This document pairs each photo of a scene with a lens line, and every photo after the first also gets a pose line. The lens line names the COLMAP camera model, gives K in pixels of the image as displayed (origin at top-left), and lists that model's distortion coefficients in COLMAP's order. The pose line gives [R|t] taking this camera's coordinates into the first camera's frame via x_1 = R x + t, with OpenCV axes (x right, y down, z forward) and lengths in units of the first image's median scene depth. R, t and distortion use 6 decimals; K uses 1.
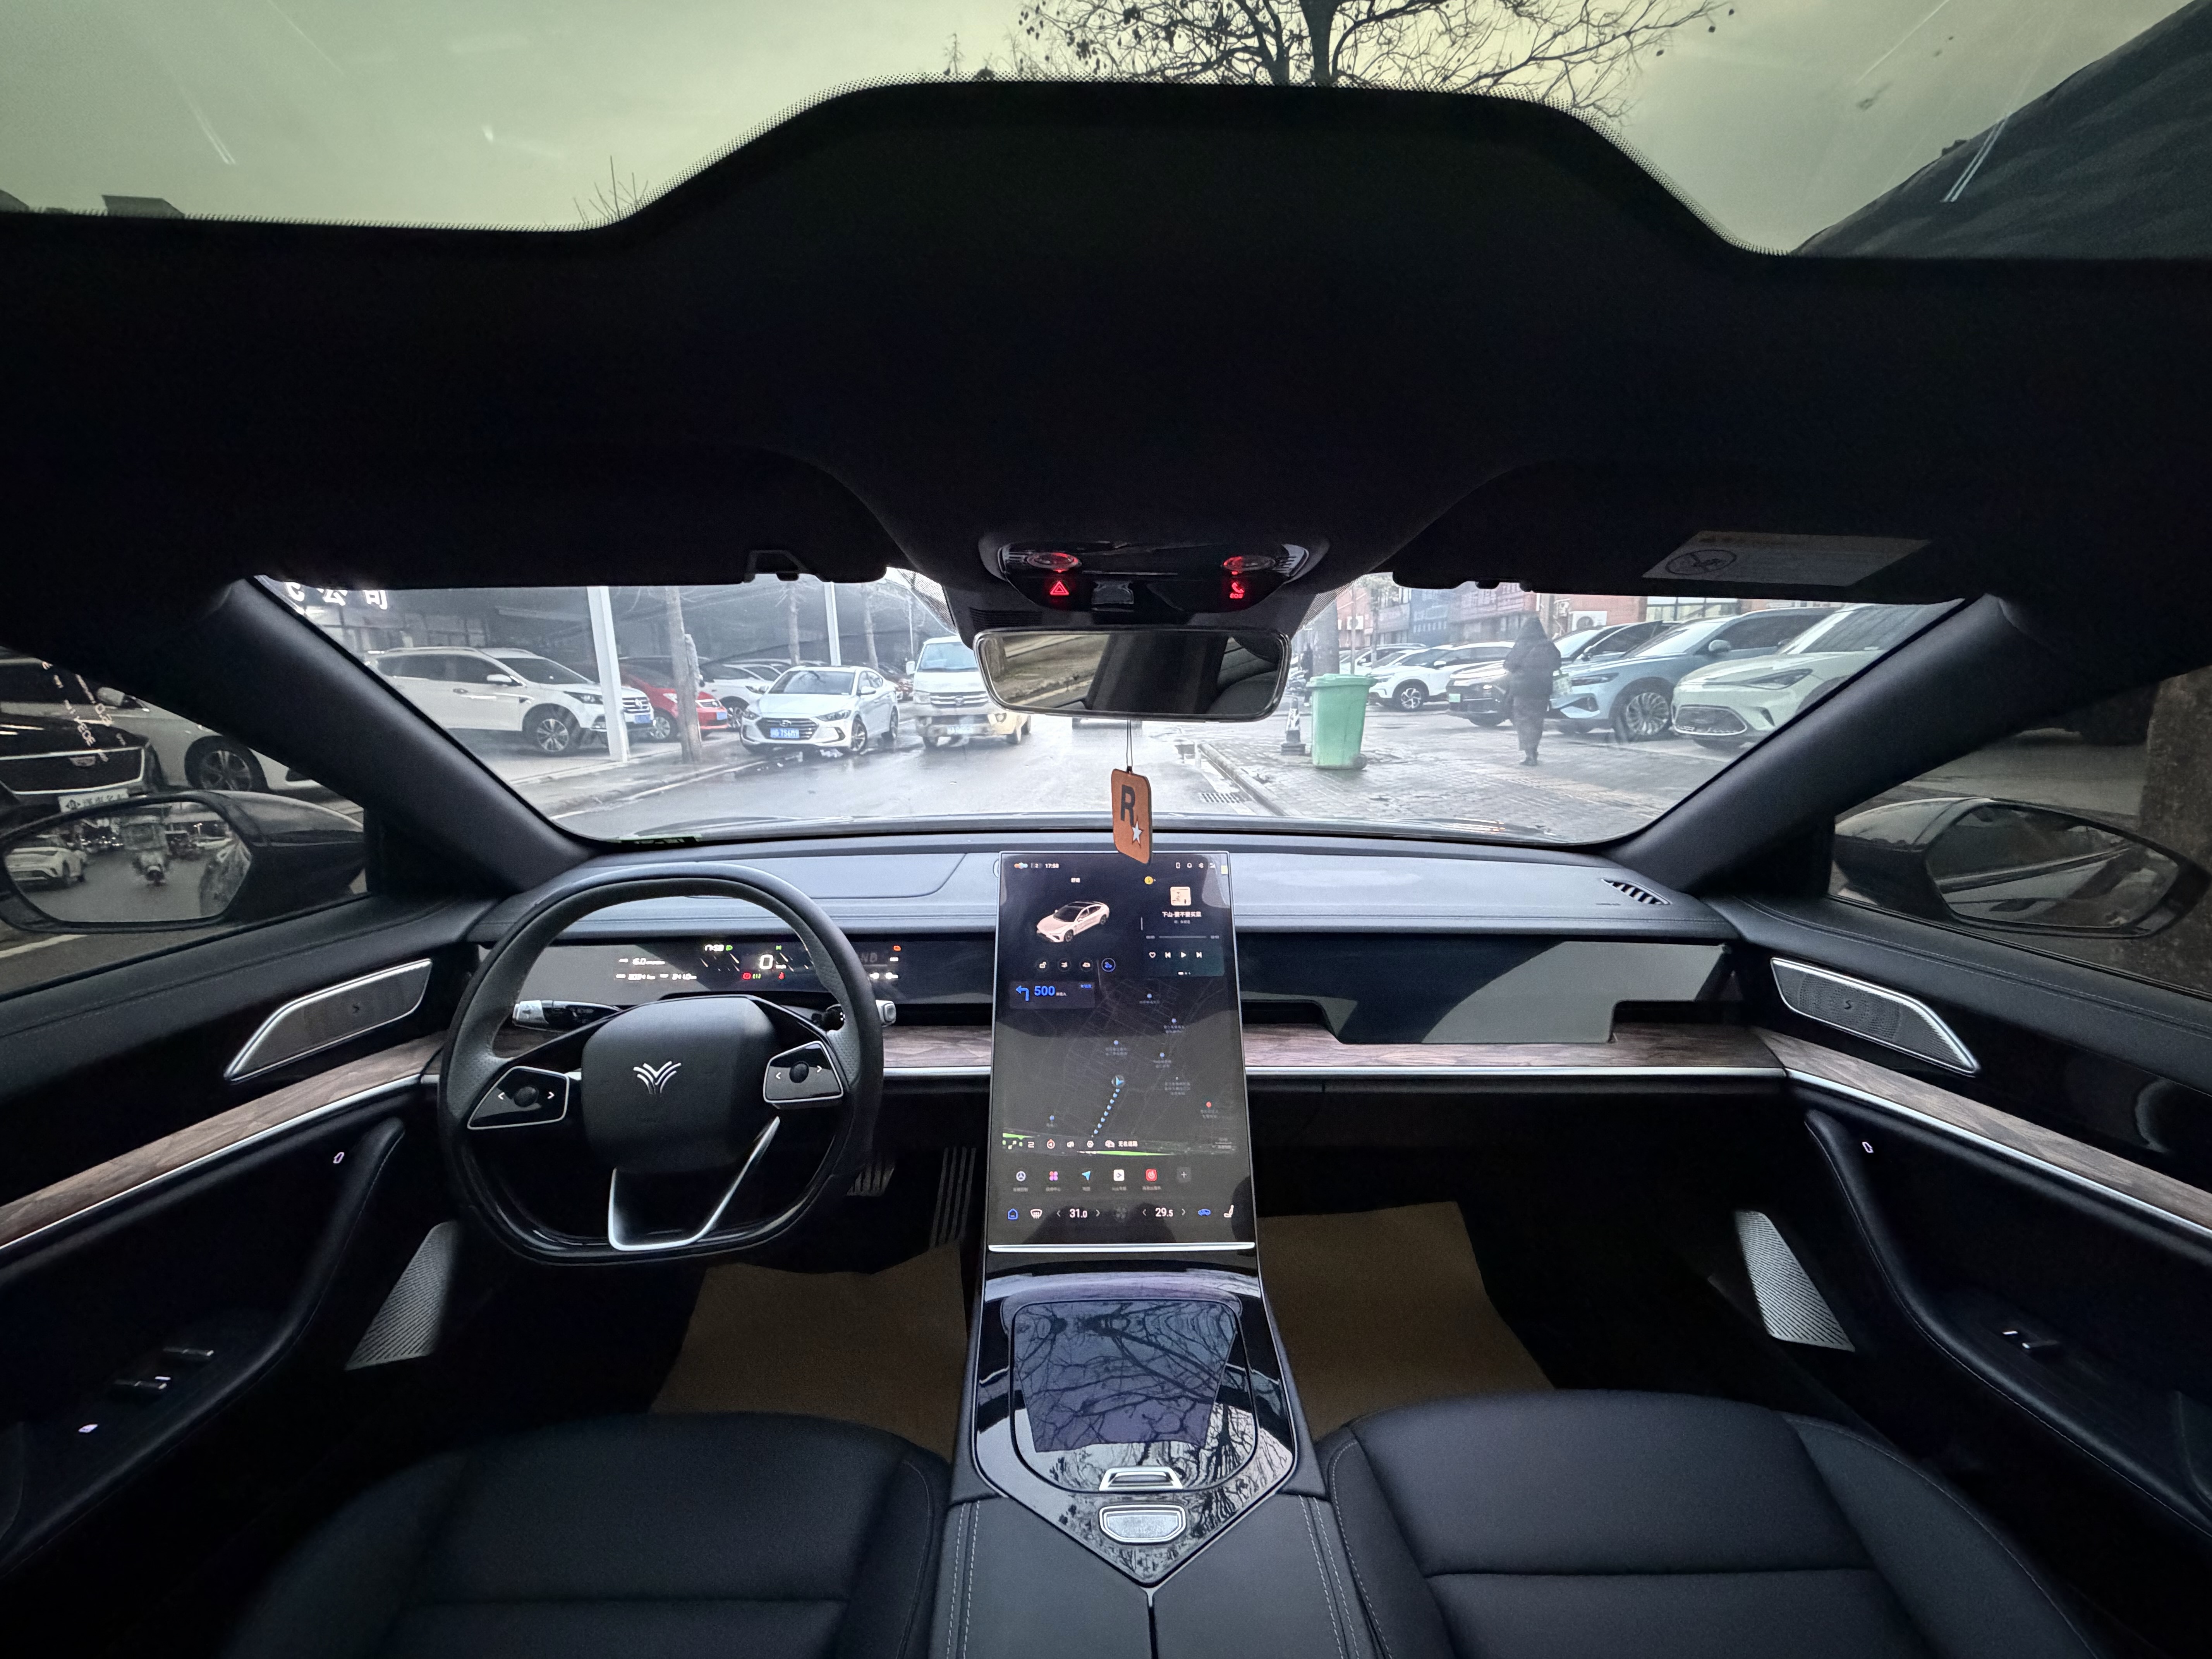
lens RADIAL K [[880.0, 0, 1108.0], [0, 880.0, 829.5], [0, 0, 1]] dist [0.001218, -0.000369]
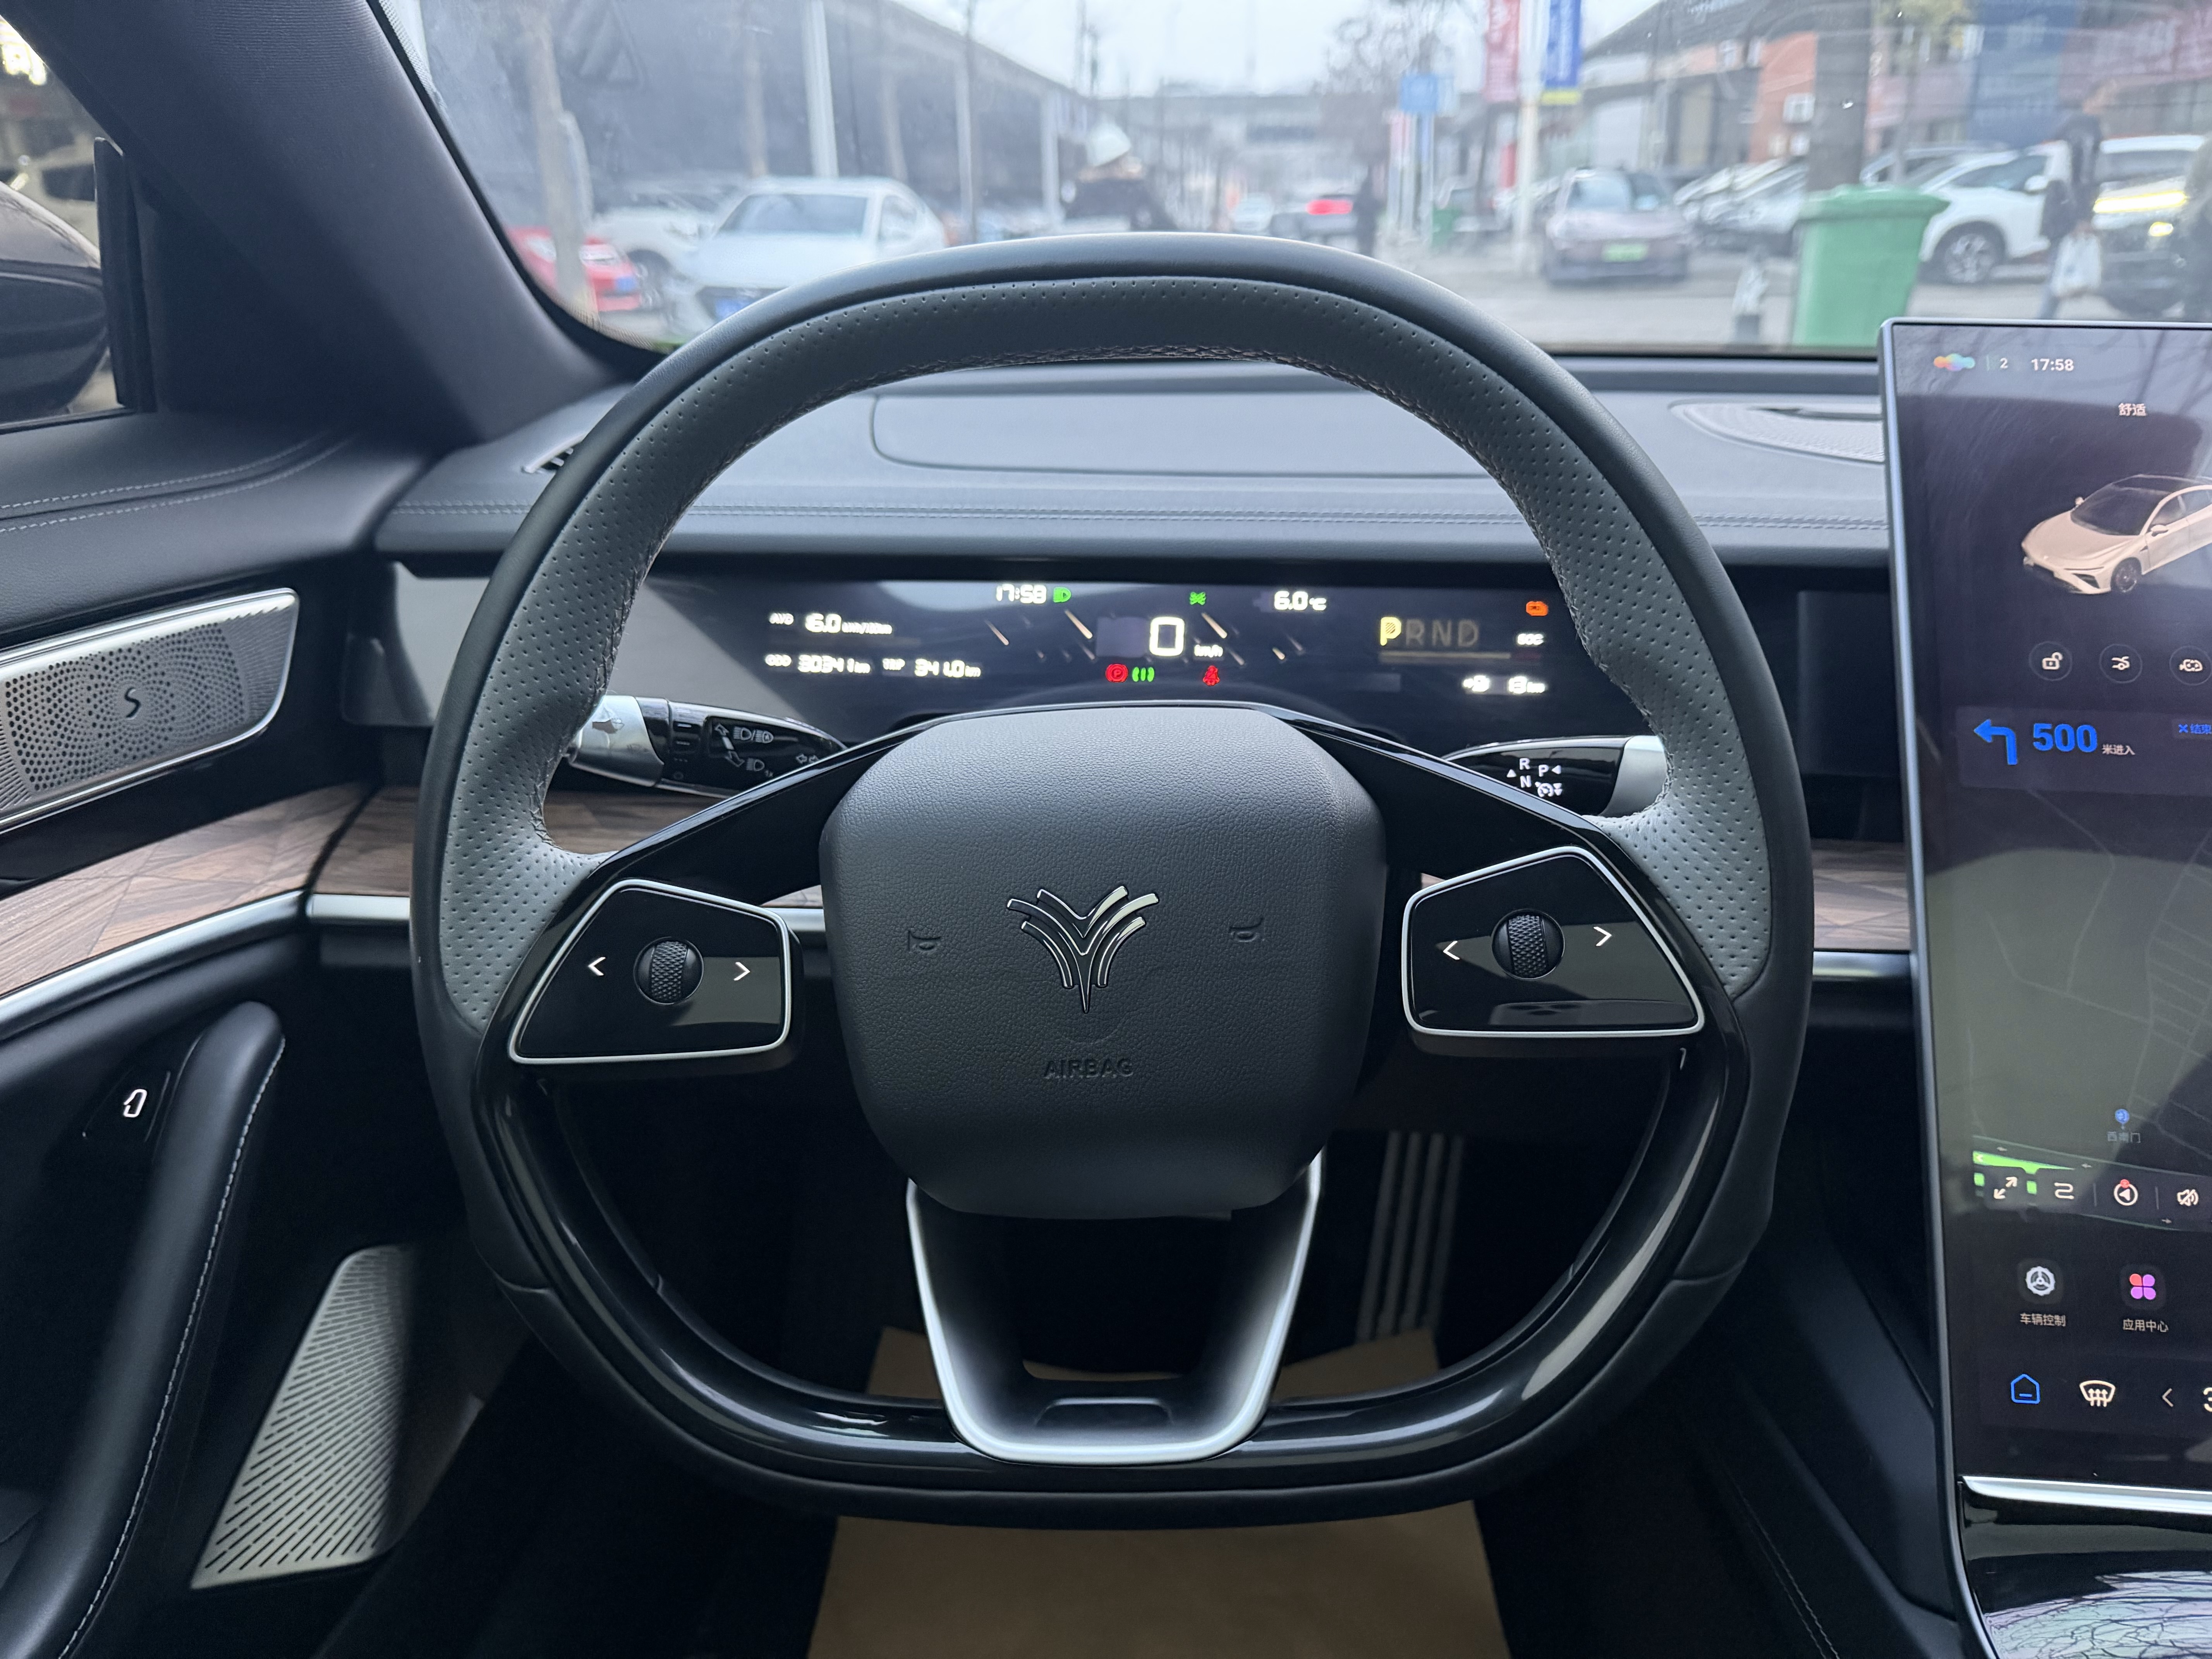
lens RADIAL K [[1577.6, 0, 1109.5], [0, 1577.6, 840.0], [0, 0, 1]] dist [0.043329, -0.068073]
pose [[0.992867, 0.044954, -0.110423, -0.352472], [-0.022596, 0.980355, 0.195941, 0.111532], [0.117062, -0.192049, 0.974379, 0.372967]]
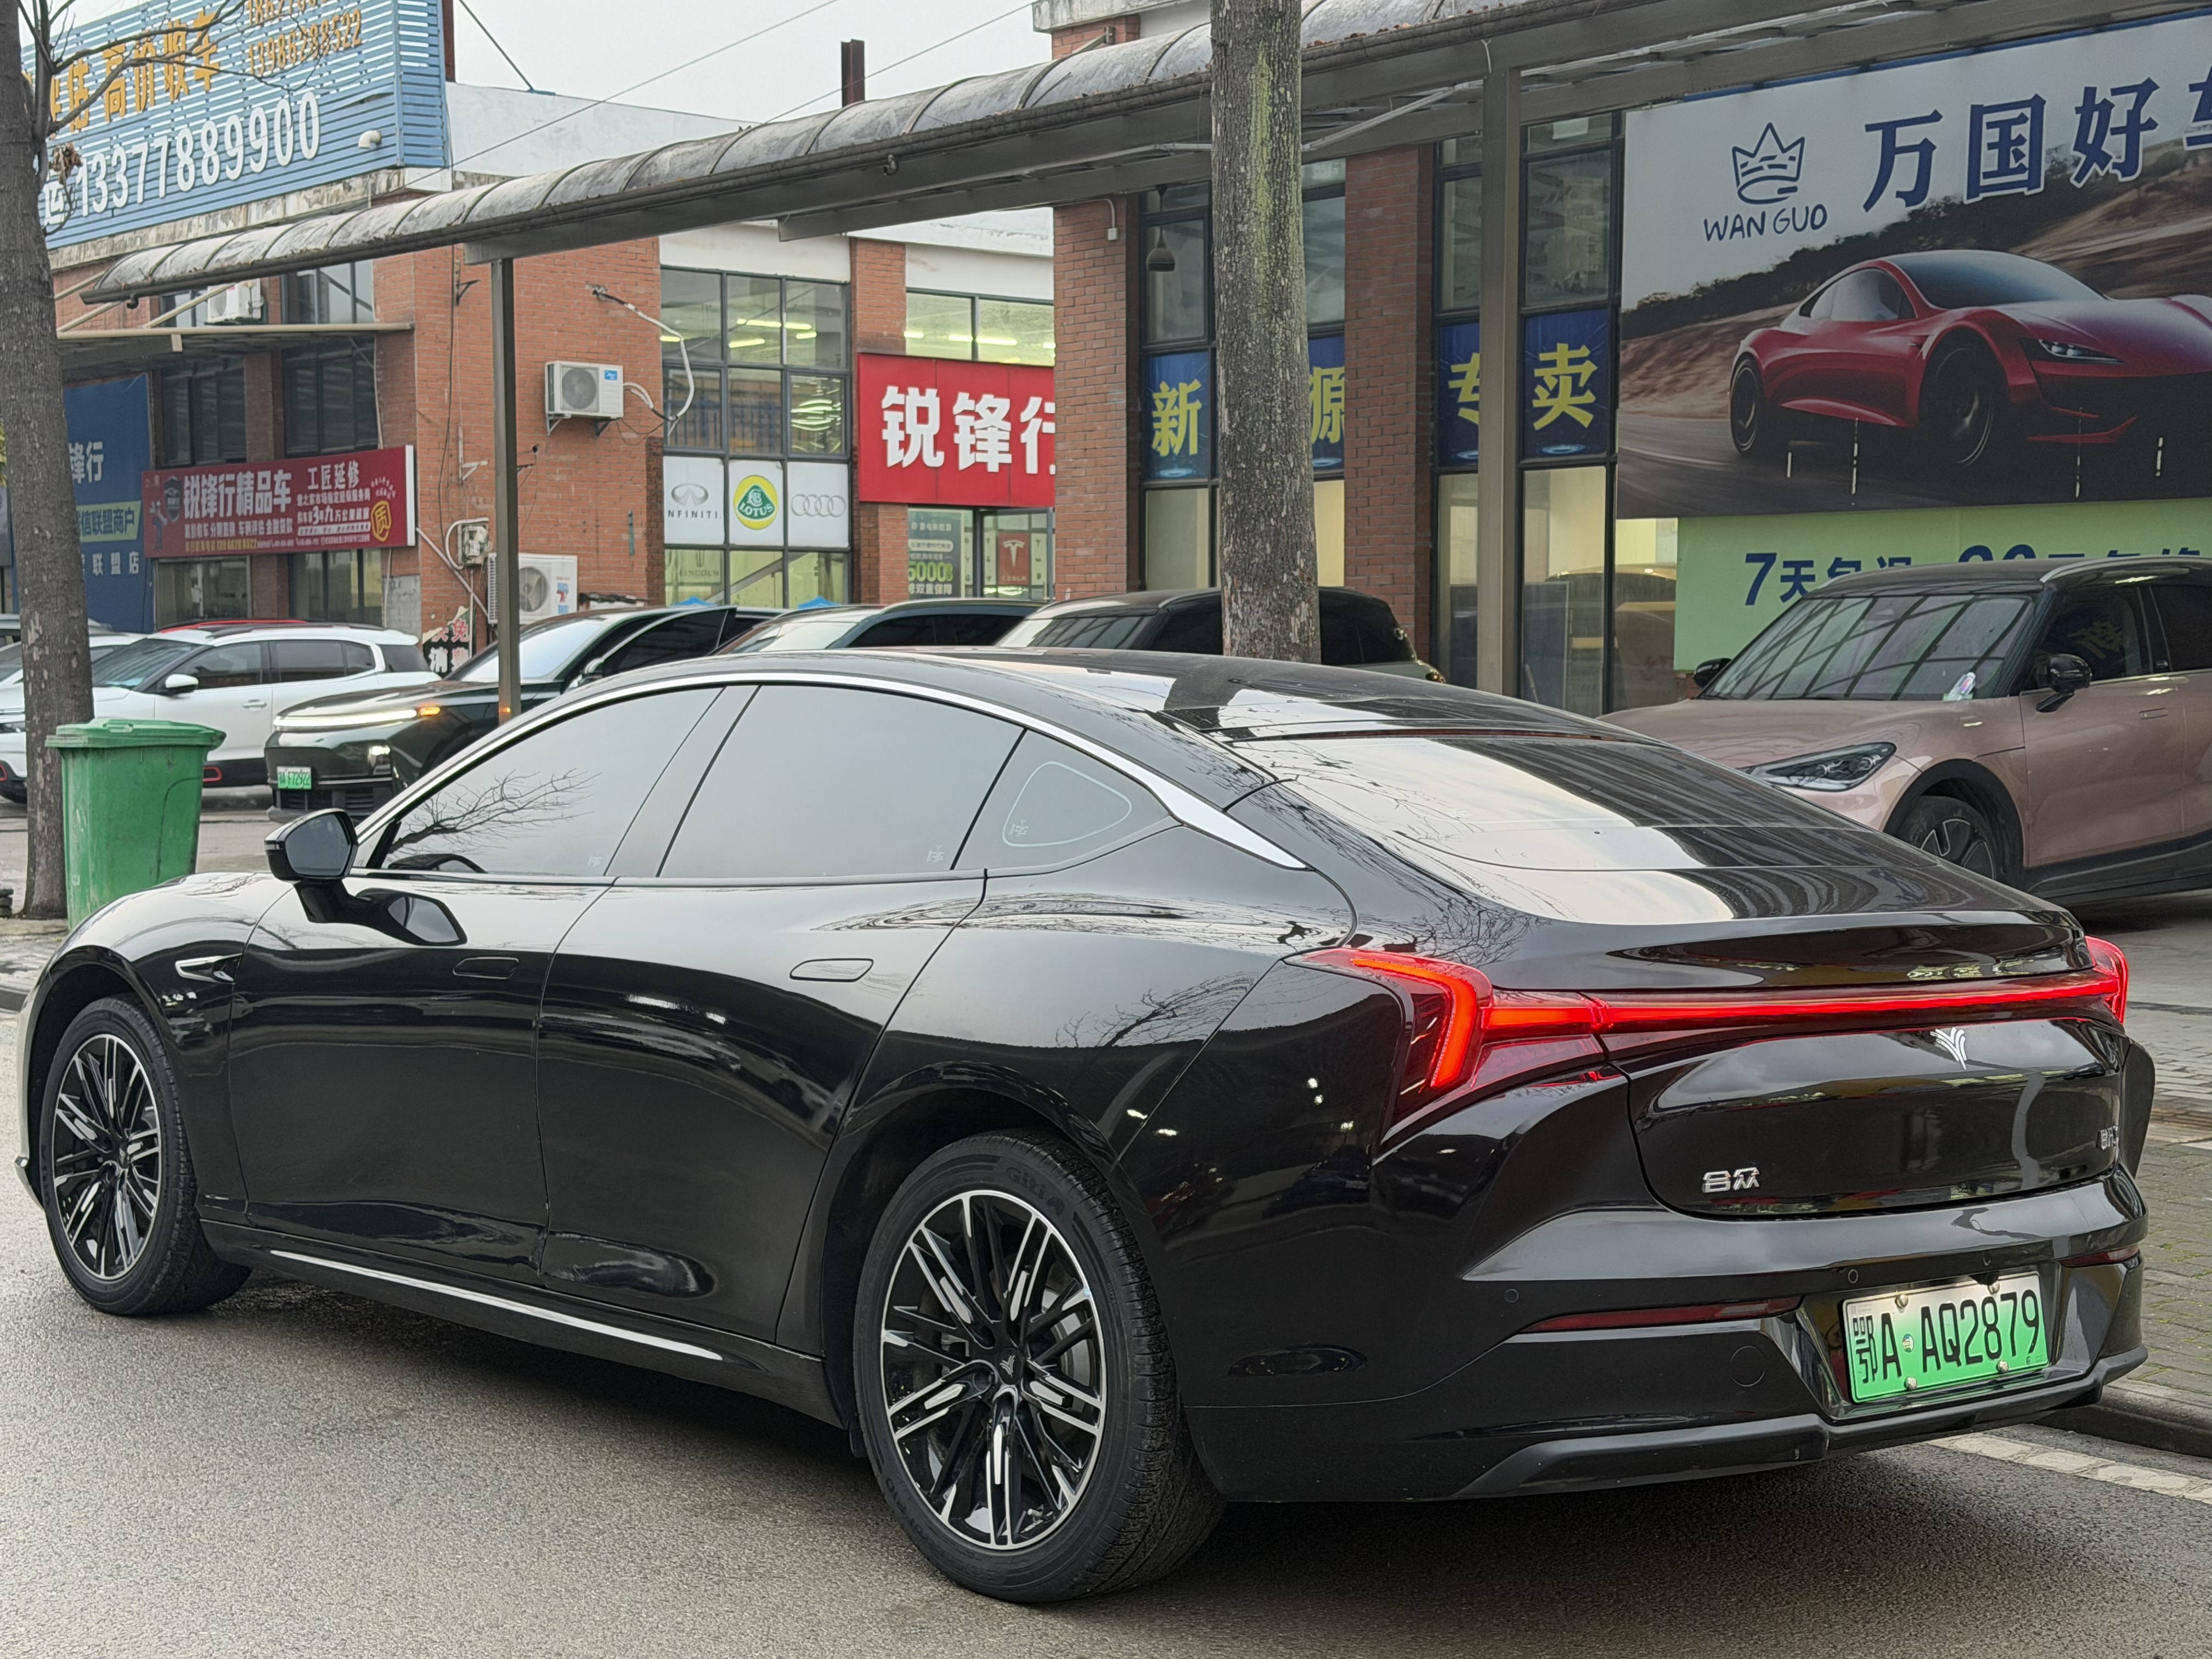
lens RADIAL K [[3410.6, 0, 1103.5], [0, 3410.6, 915.8], [0, 0, 1]] dist [0.035504, 0.072572]
pose [[0.772129, -0.028184, 0.634840, -4.055462], [0.097843, 0.992376, -0.074945, 0.817366], [-0.627888, 0.119982, 0.769000, -5.184373]]
